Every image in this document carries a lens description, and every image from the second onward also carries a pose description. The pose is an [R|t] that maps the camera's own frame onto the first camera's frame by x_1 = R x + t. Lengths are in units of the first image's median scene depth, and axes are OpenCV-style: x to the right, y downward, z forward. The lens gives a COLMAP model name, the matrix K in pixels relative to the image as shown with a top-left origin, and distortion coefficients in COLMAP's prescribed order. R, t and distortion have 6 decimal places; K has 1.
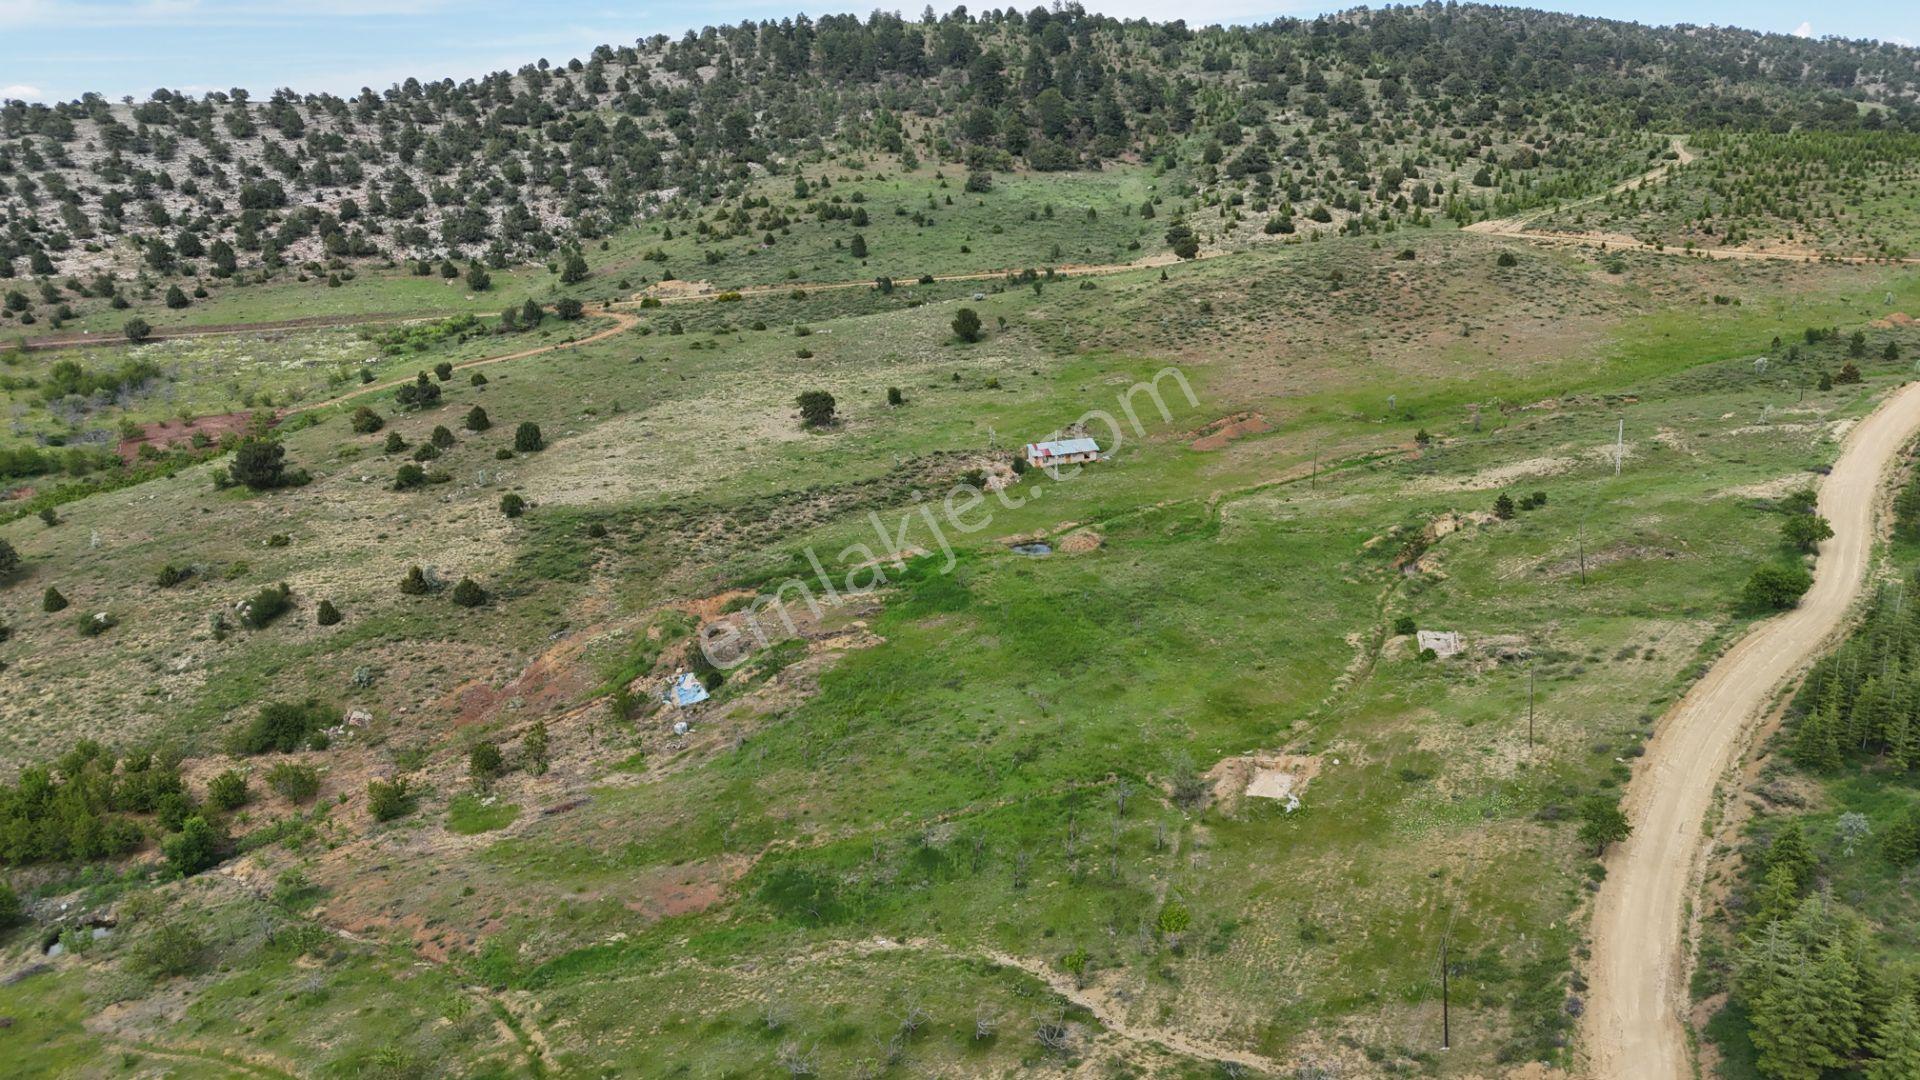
lens RADIAL K [[1405.2, 0, 962.8], [0, 1405.2, 544.1], [0, 0, 1]] dist [0.068105, -0.057078]
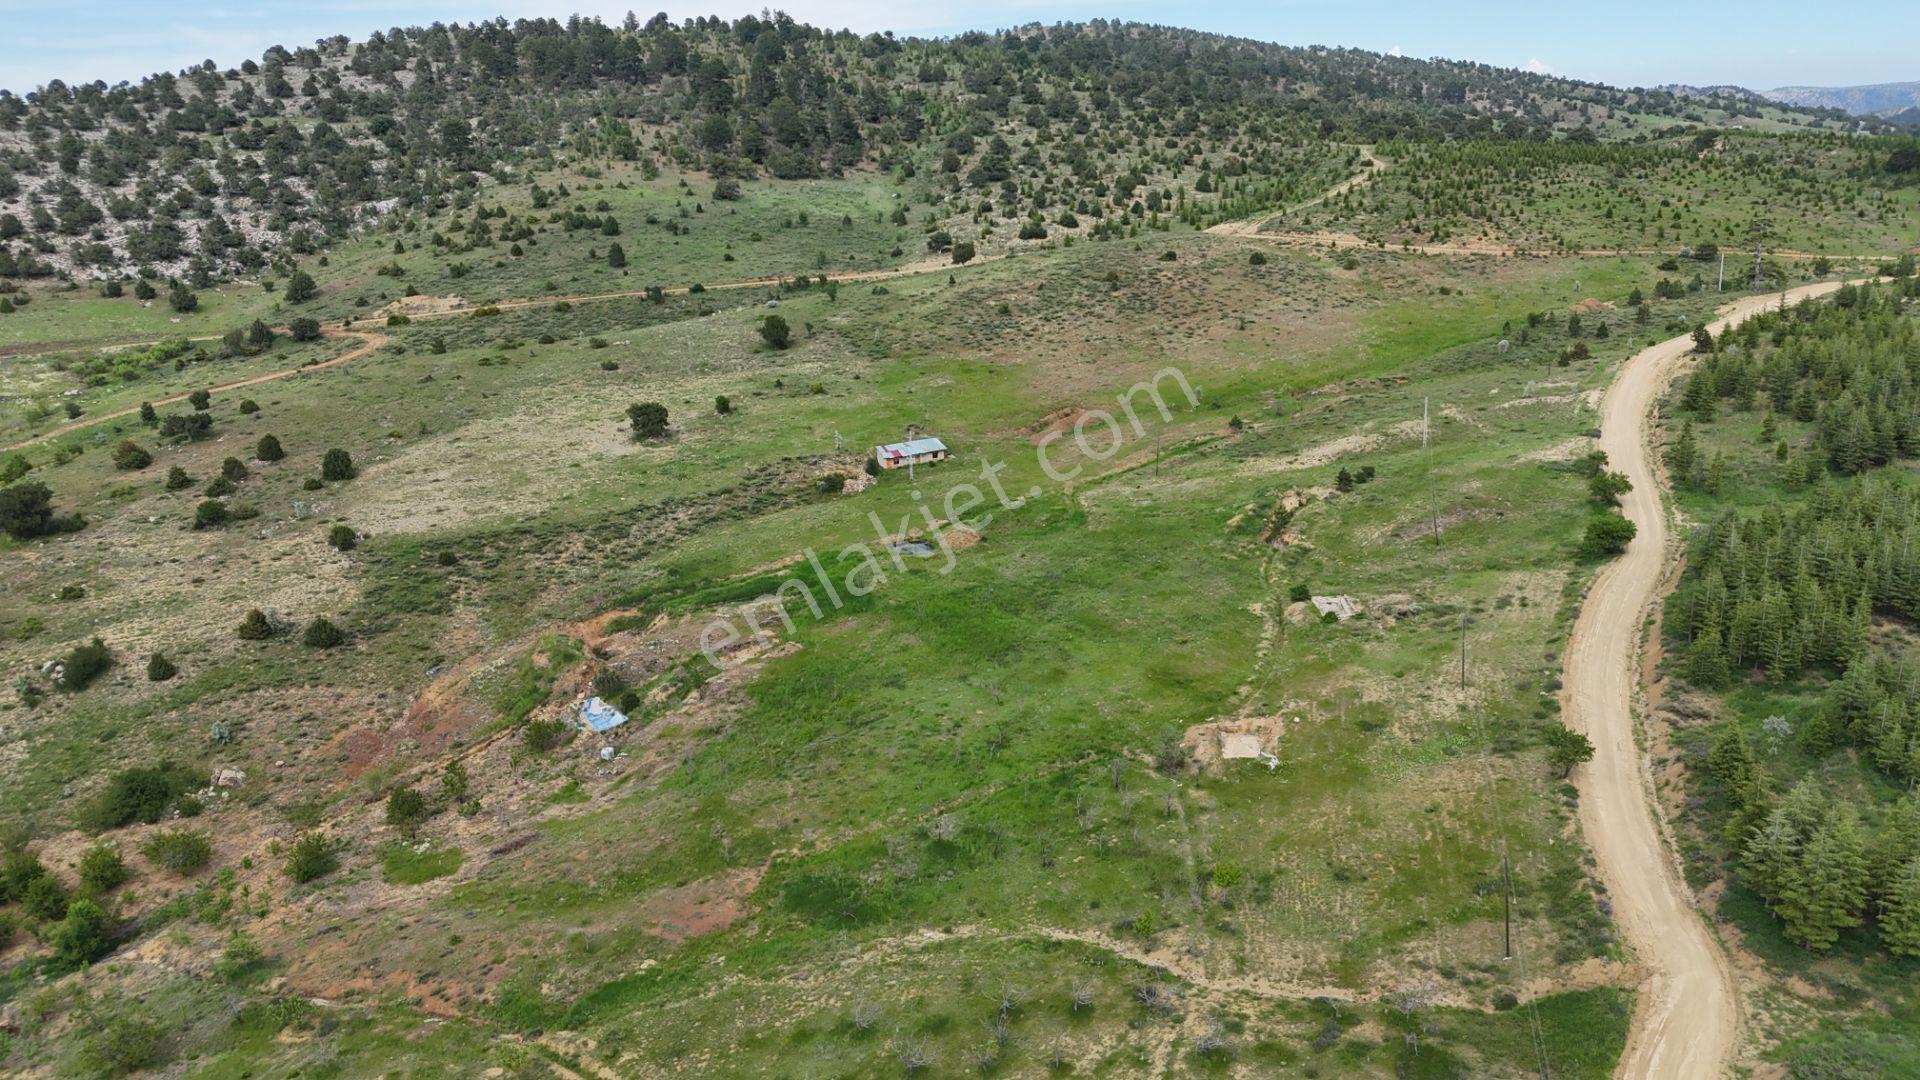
lens RADIAL K [[1405.2, 0, 962.8], [0, 1405.2, 543.2], [0, 0, 1]] dist [0.068105, -0.057078]
pose [[0.974770, -0.062530, 0.214272, -0.106922], [0.064150, 0.997940, -0.000610, 0.002510], [-0.213793, 0.014340, 0.976774, 0.003089]]
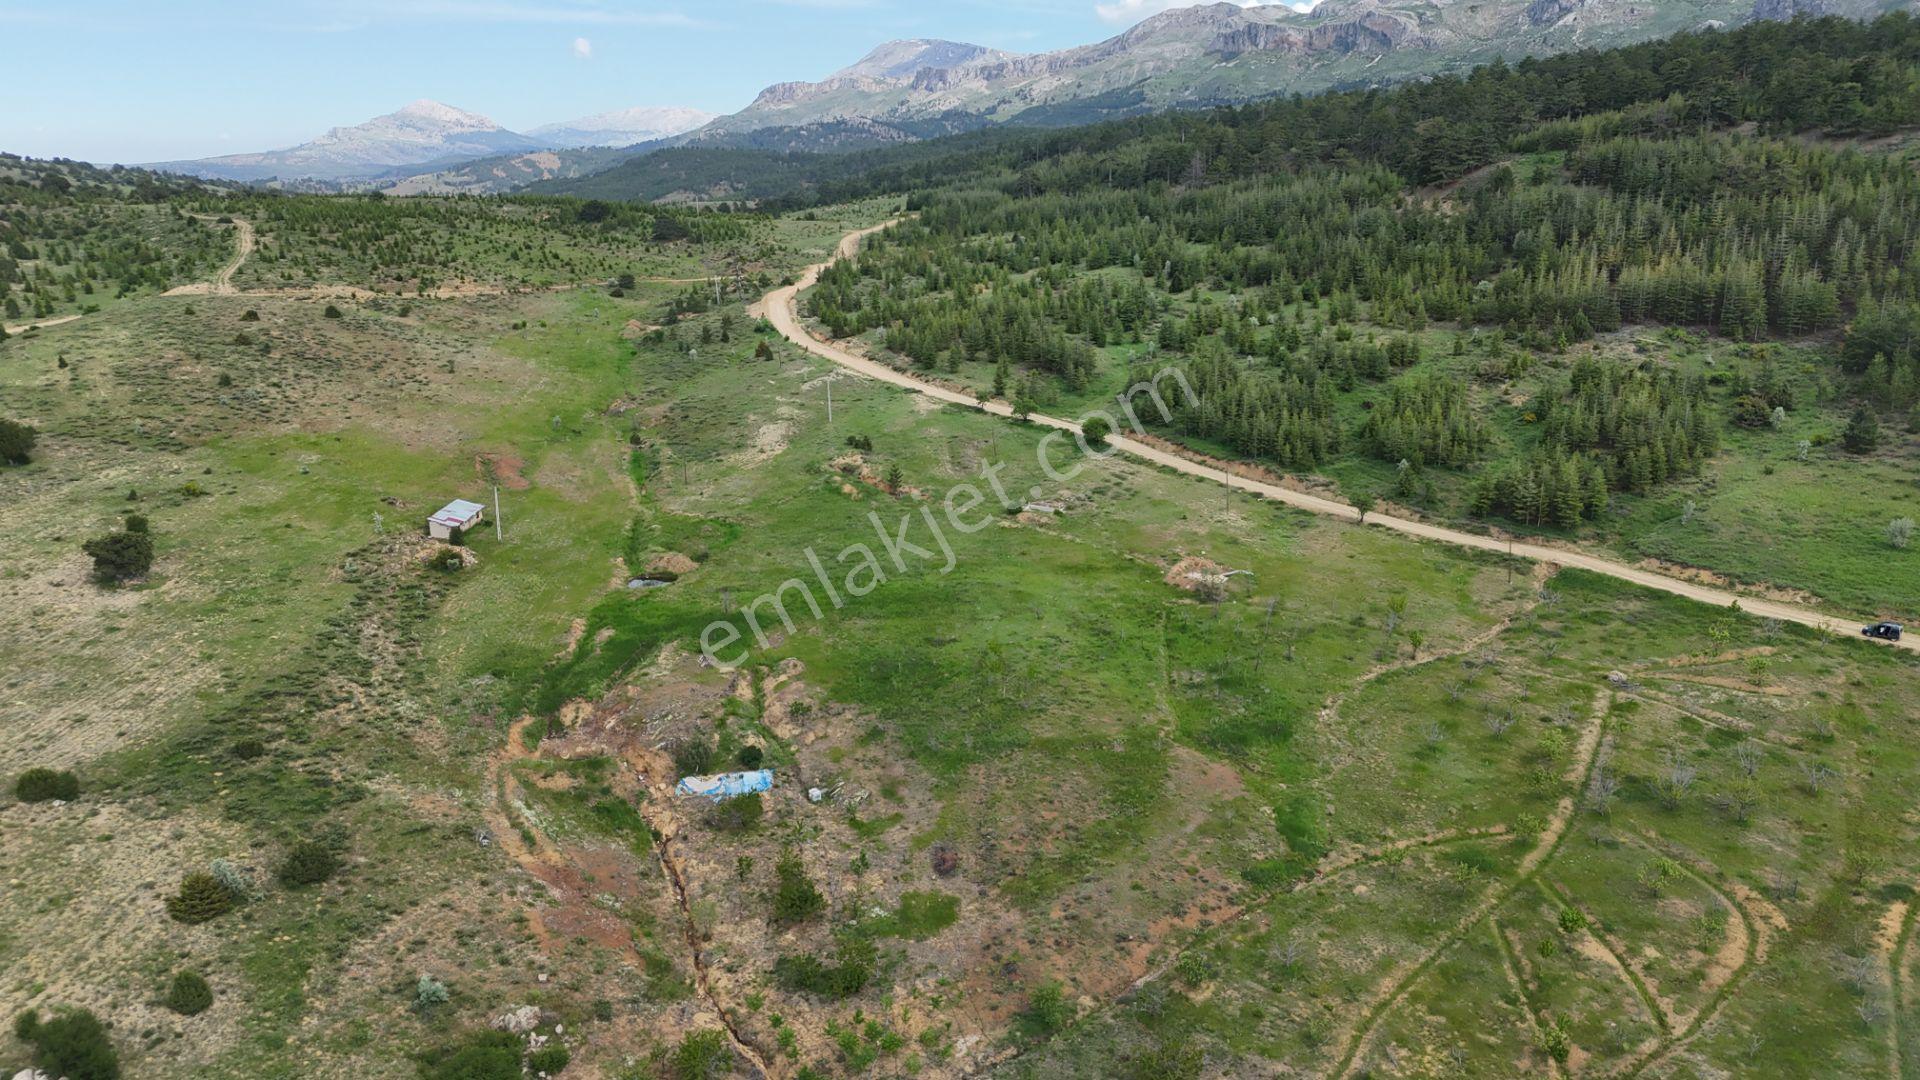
lens RADIAL K [[1405.2, 0, 958.3], [0, 1405.2, 534.7], [0, 0, 1]] dist [0.068105, -0.057078]
pose [[0.288028, -0.234023, 0.928587, -0.647279], [0.295421, 0.944099, 0.146299, -0.088477], [-0.910915, 0.232186, 0.341062, 0.374457]]
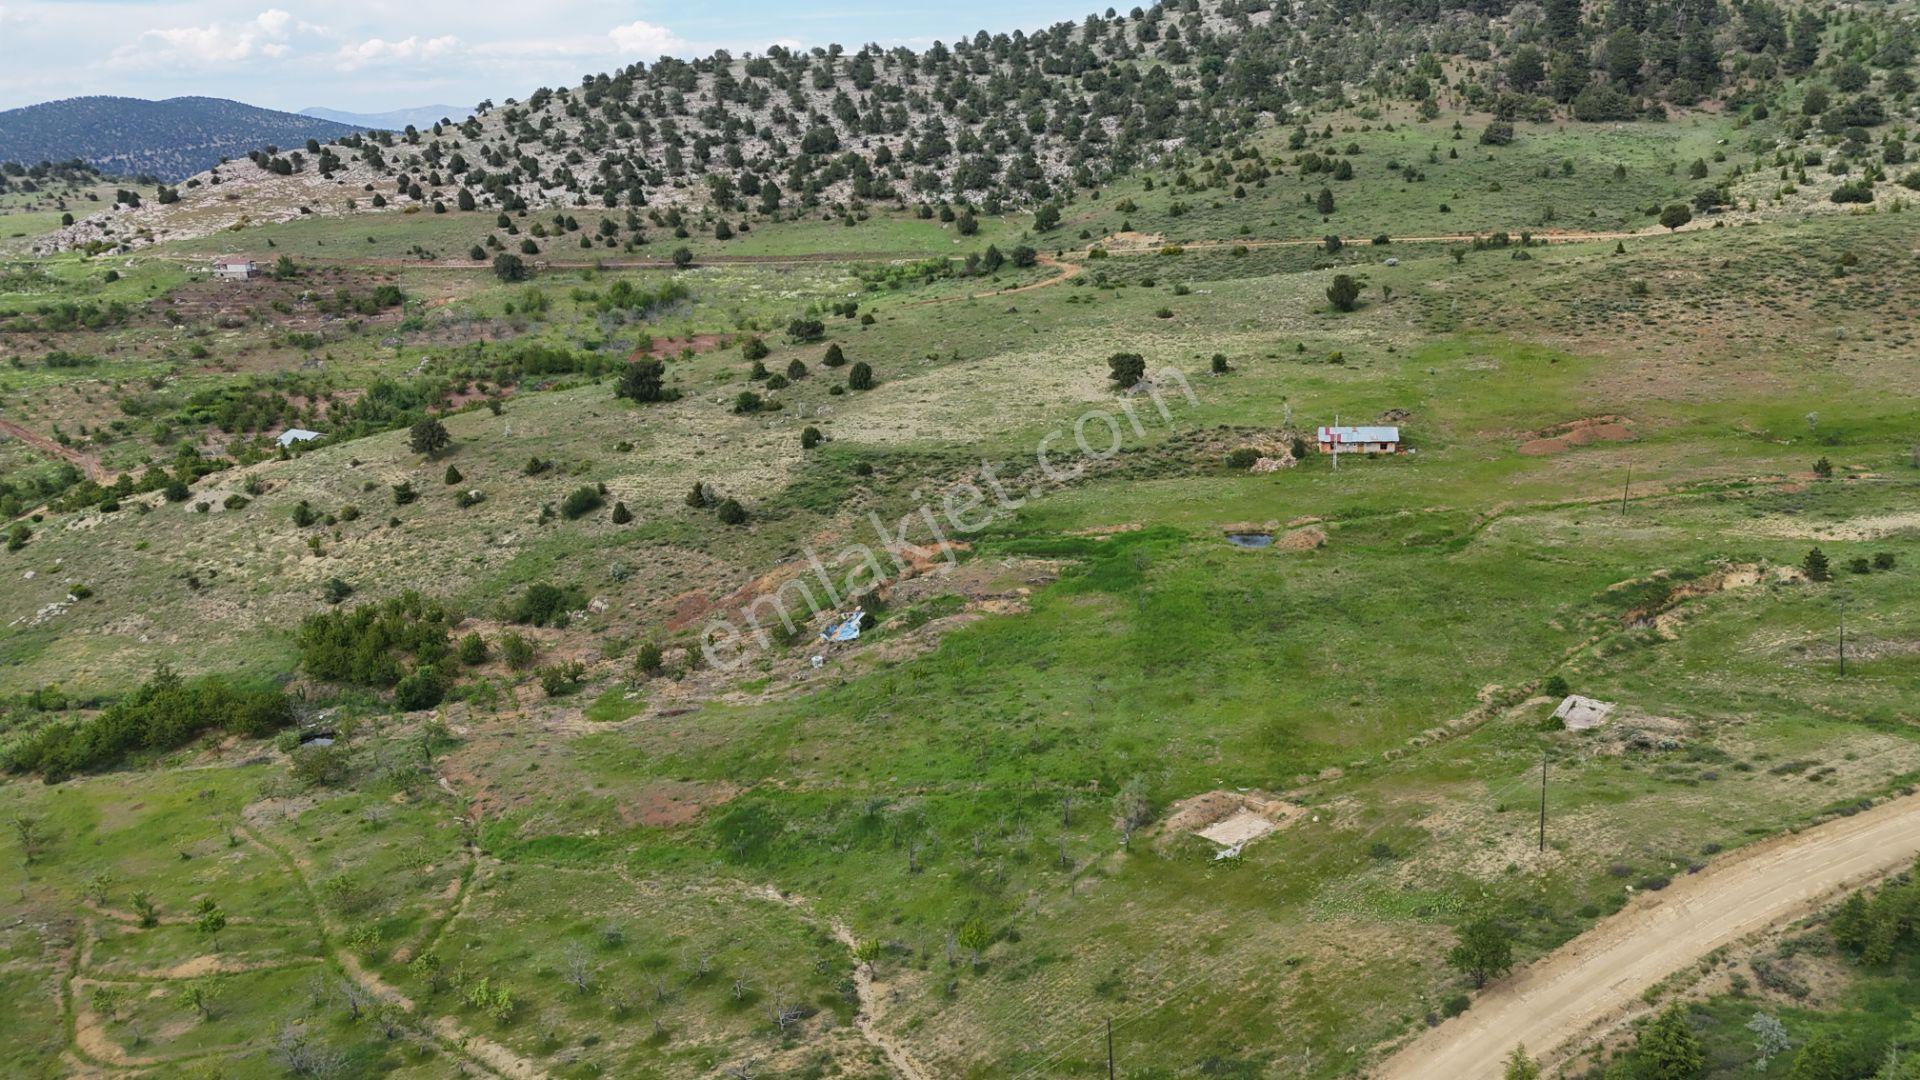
lens RADIAL K [[1405.2, 0, 964.2], [0, 1405.2, 545.6], [0, 0, 1]] dist [0.068105, -0.057078]
pose [[0.903725, 0.134114, -0.406564, 0.210715], [-0.118782, 0.990929, 0.062847, -0.023555], [0.411305, -0.008504, 0.911458, 0.054204]]
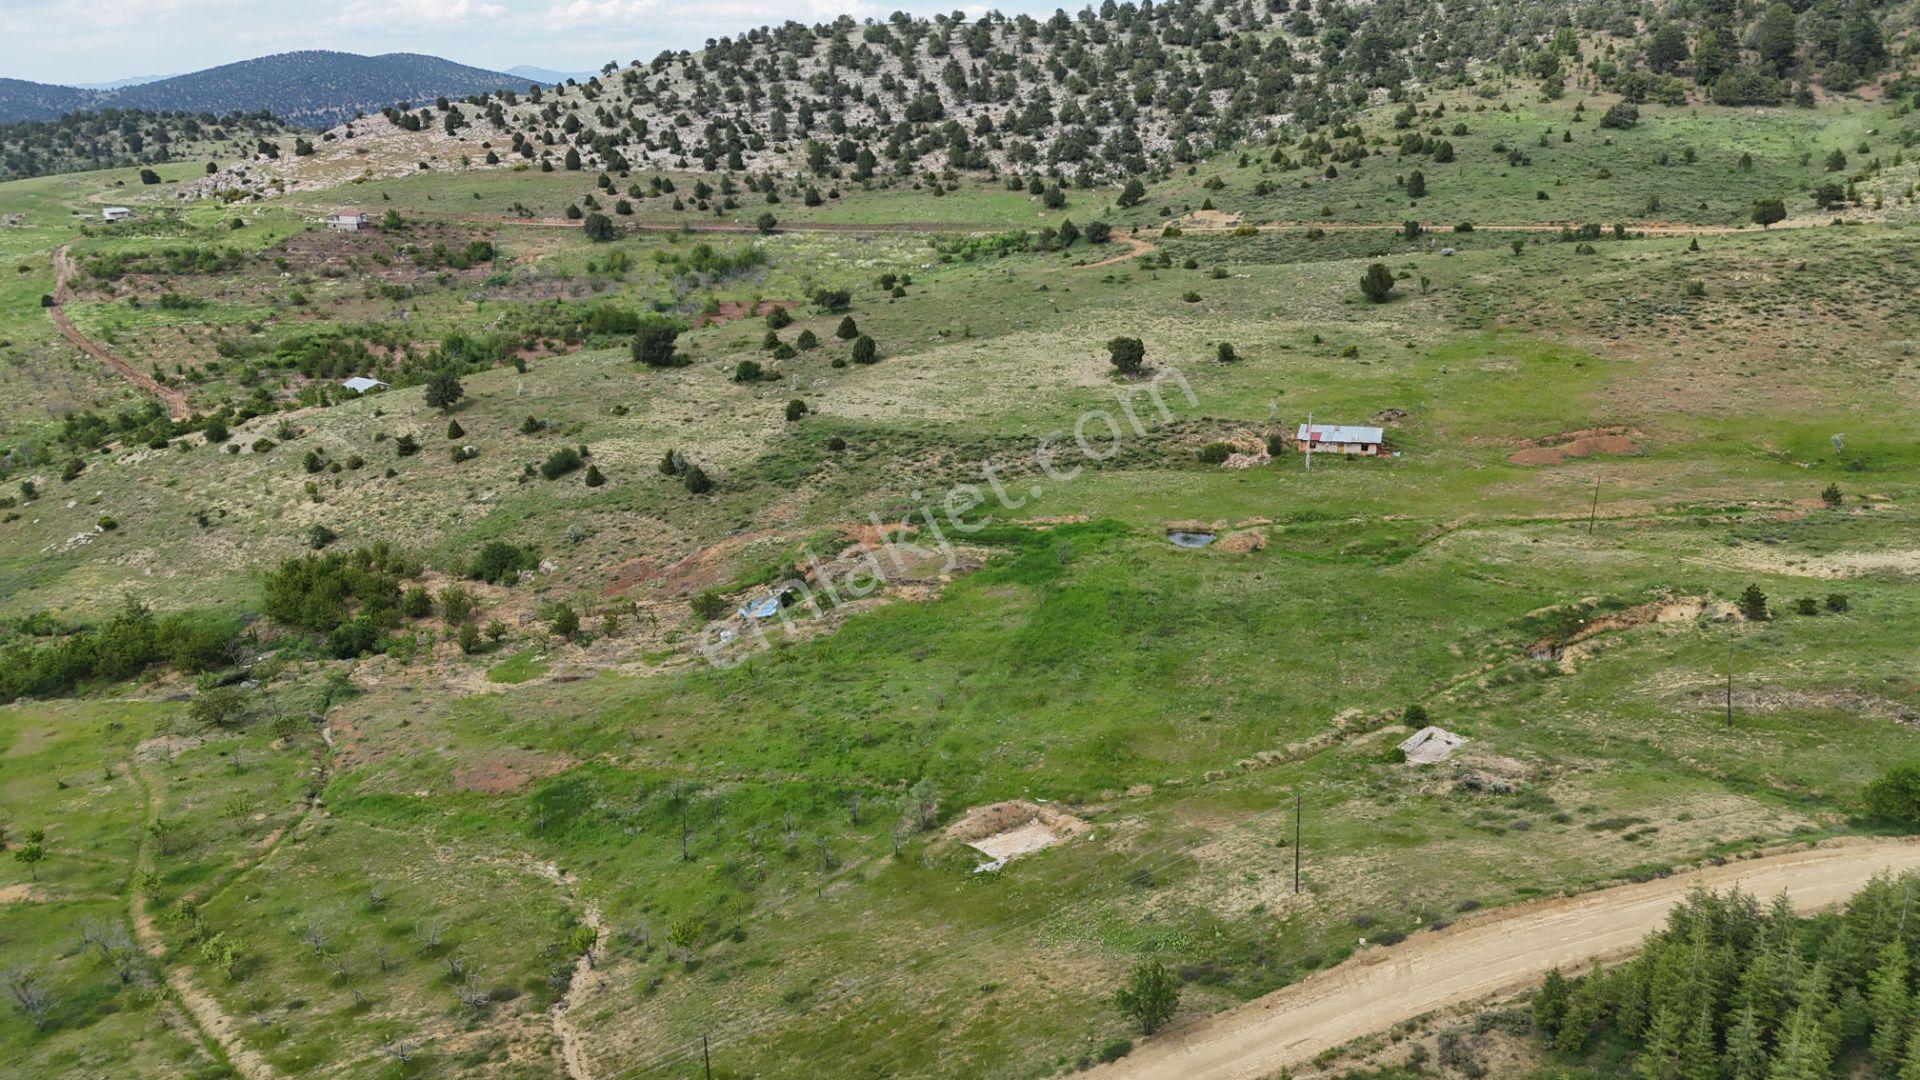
lens RADIAL K [[1405.2, 0, 964.1], [0, 1405.2, 544.9], [0, 0, 1]] dist [0.068105, -0.057078]
pose [[0.843121, 0.192626, -0.502039, 0.309152], [-0.165173, 0.981272, 0.099111, -0.047050], [0.511728, -0.000639, 0.859147, 0.122081]]
